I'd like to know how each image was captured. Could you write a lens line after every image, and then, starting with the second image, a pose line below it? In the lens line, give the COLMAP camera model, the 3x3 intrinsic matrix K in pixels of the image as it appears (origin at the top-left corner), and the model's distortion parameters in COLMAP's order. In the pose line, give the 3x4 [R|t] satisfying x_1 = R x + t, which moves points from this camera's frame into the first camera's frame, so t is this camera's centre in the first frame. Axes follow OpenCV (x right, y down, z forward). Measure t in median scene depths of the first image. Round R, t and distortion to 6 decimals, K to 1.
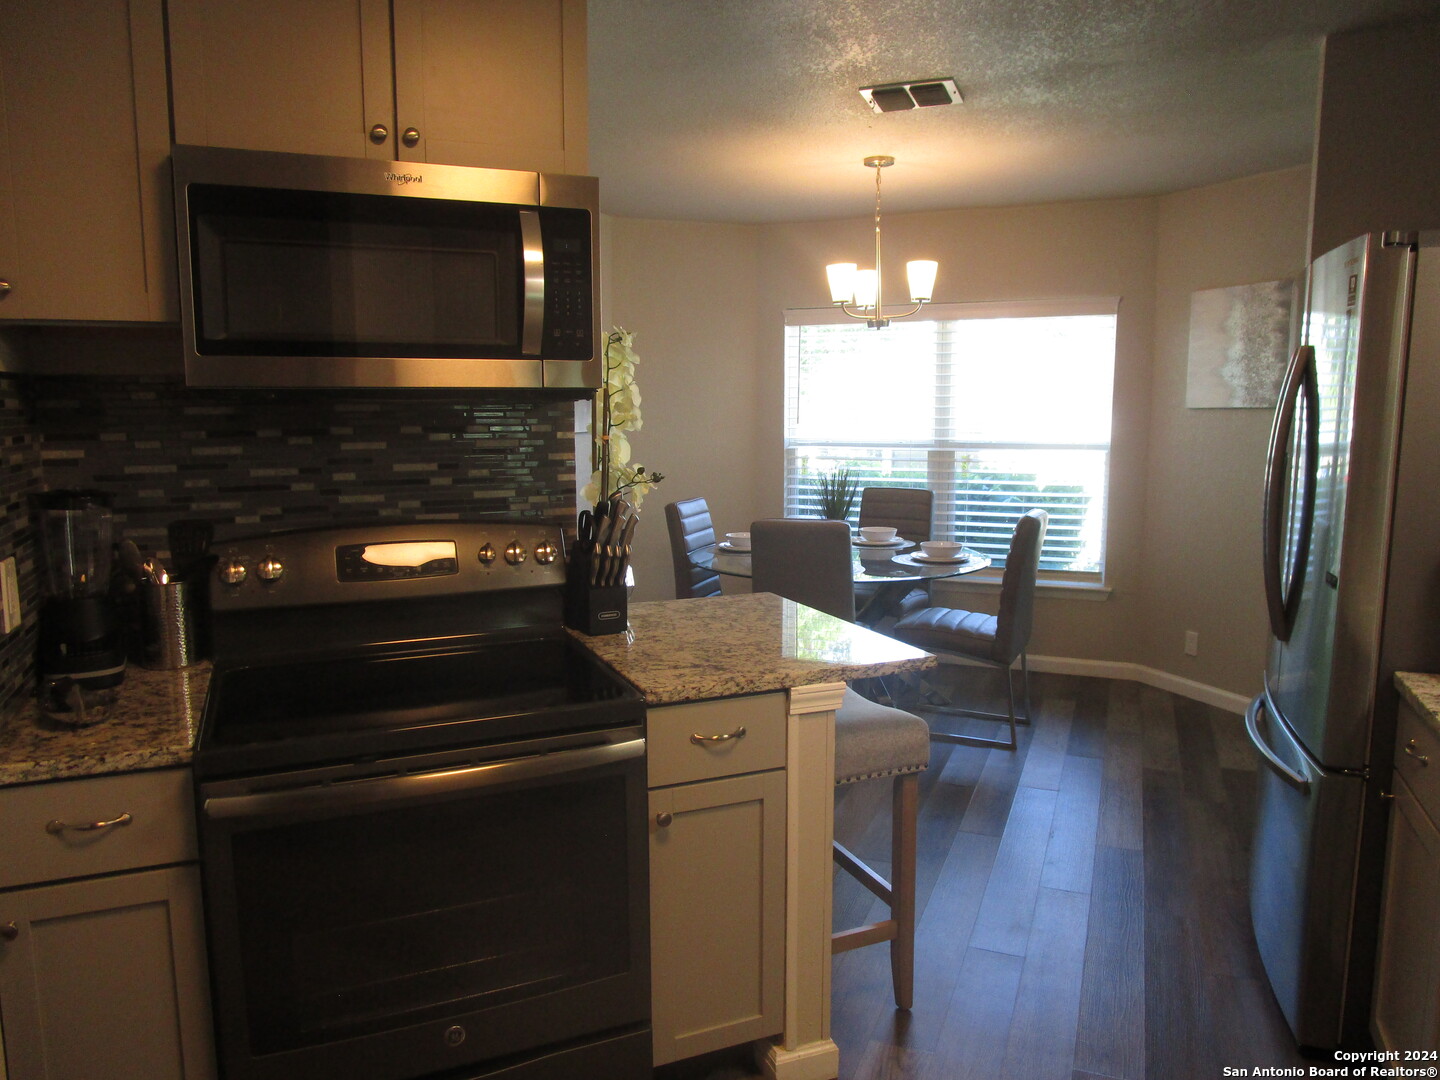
lens RADIAL K [[1025.2, 0, 721.6], [0, 1025.2, 540.9], [0, 0, 1]] dist [-0.033012, 0.017219]
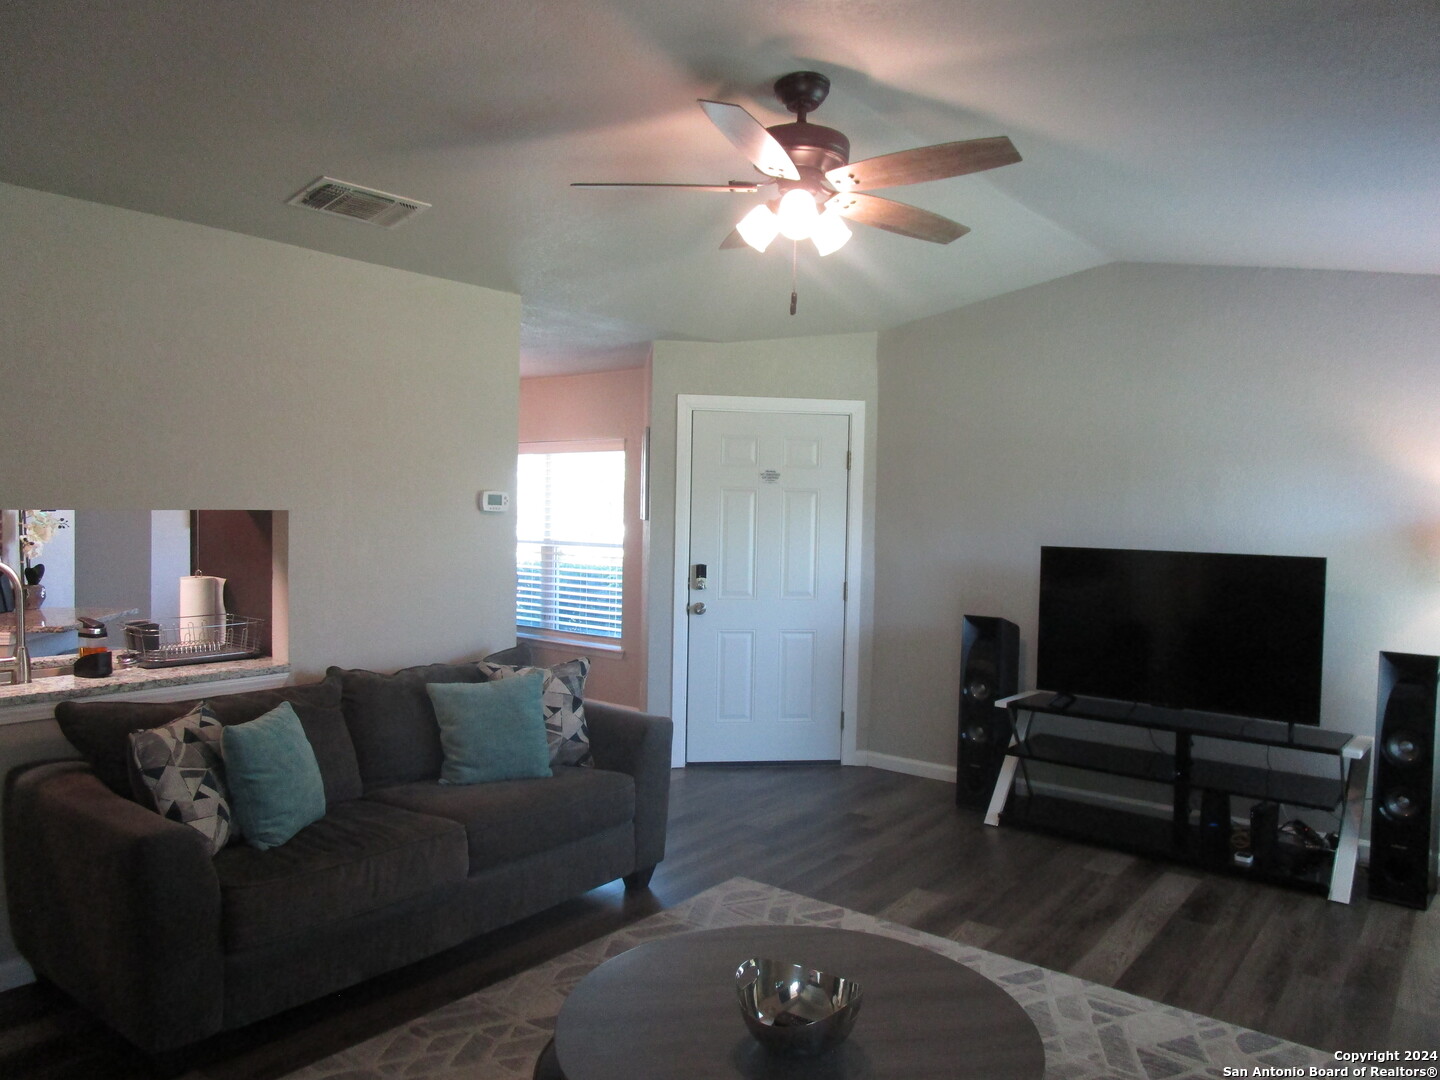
lens RADIAL K [[1025.2, 0, 714.2], [0, 1025.2, 543.8], [0, 0, 1]] dist [-0.033012, 0.017219]
pose [[0.958651, 0.030559, -0.282940, 0.998966], [-0.058077, 0.994303, -0.089384, 0.023530], [0.278597, 0.102120, 0.954964, -0.317128]]
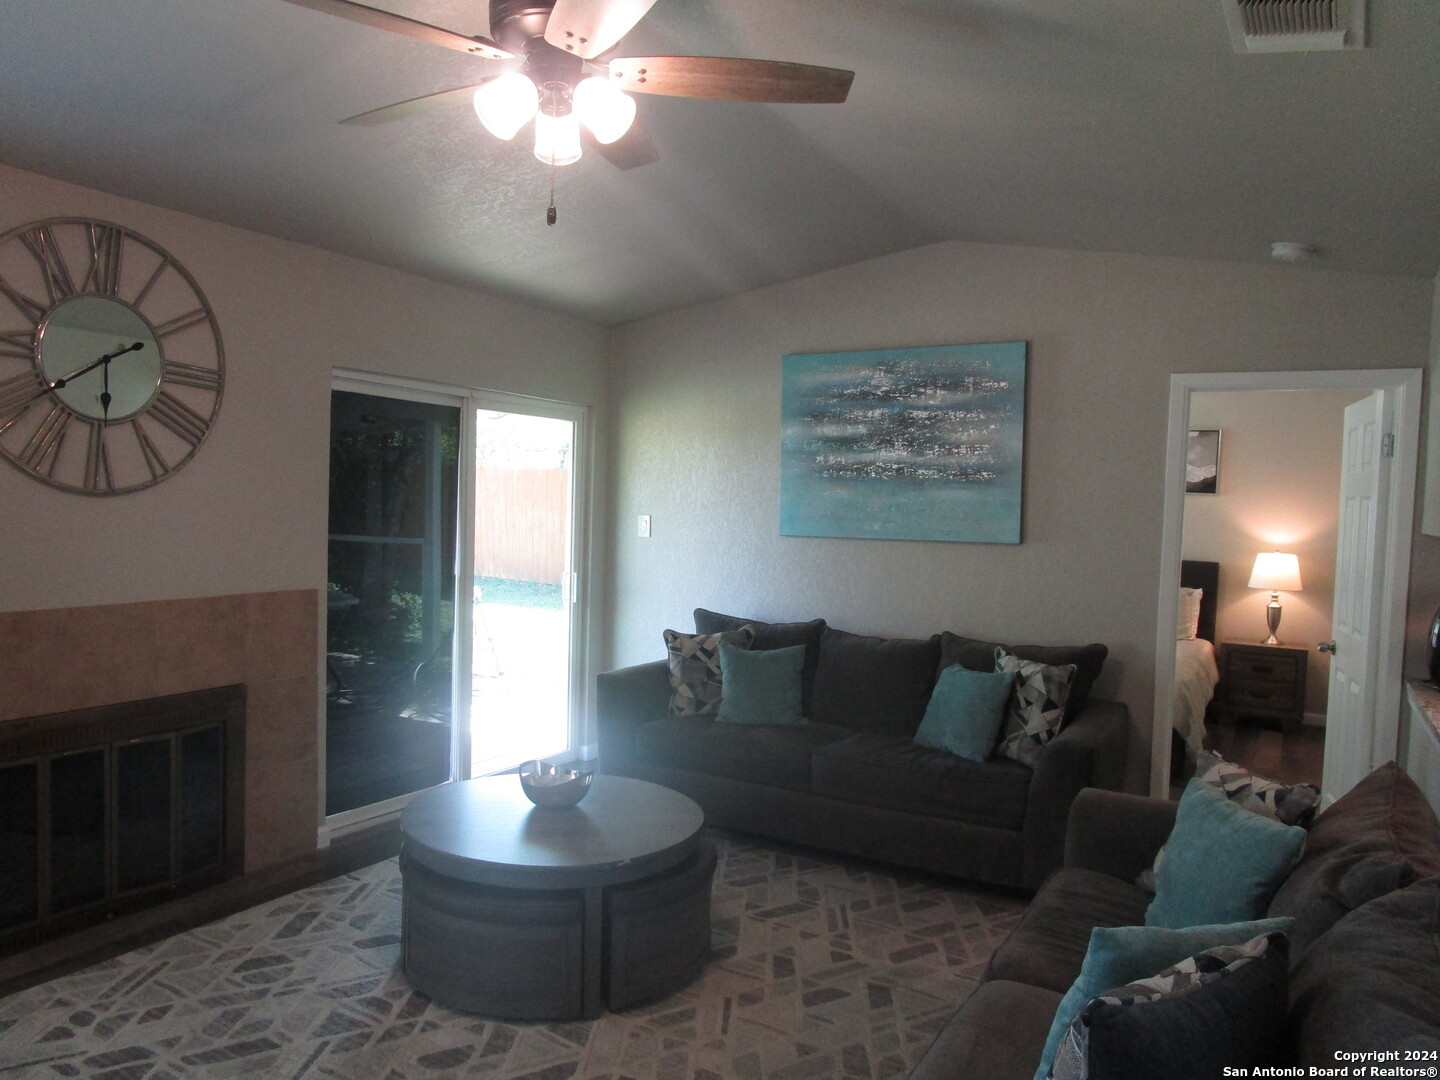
lens RADIAL K [[1025.2, 0, 714.6], [0, 1025.2, 540.9], [0, 0, 1]] dist [-0.033012, 0.017219]
pose [[-0.988904, -0.041162, 0.142741, 0.708879], [-0.015541, 0.984239, 0.176160, -0.123546], [-0.147743, 0.171987, -0.973957, 0.788261]]
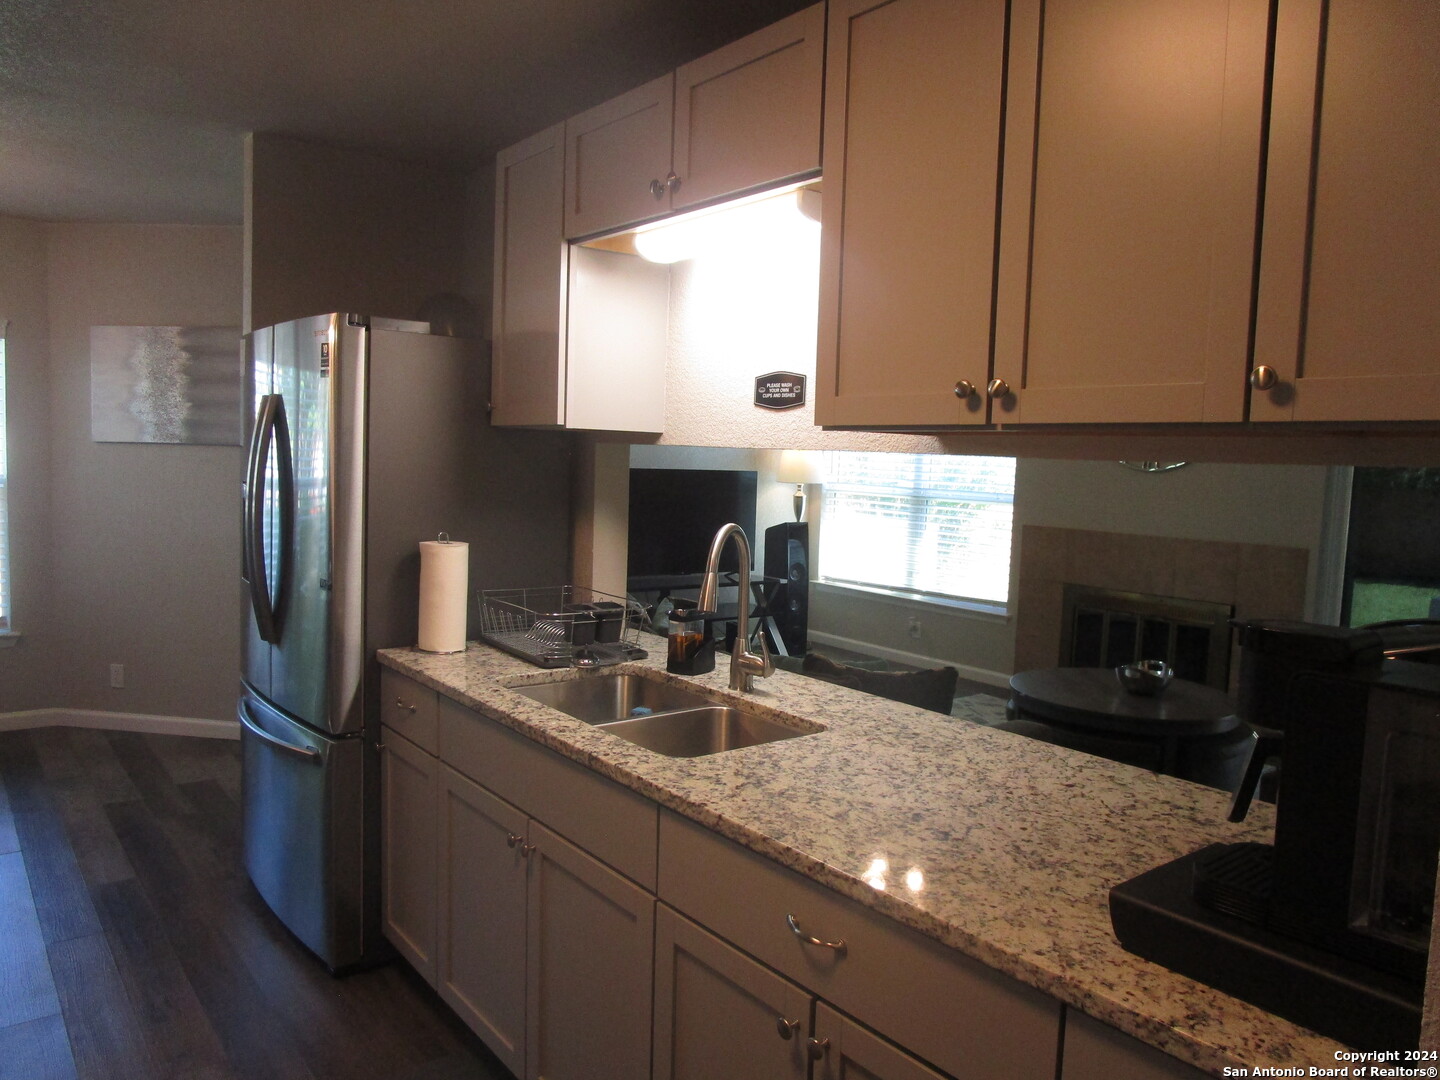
lens RADIAL K [[1025.2, 0, 720.6], [0, 1025.2, 540.5], [0, 0, 1]] dist [-0.033012, 0.017219]
pose [[0.497246, -0.052335, 0.866030, -0.110004], [0.081636, 0.996573, 0.013351, 0.003201], [-0.863760, 0.064061, 0.499814, -0.021962]]
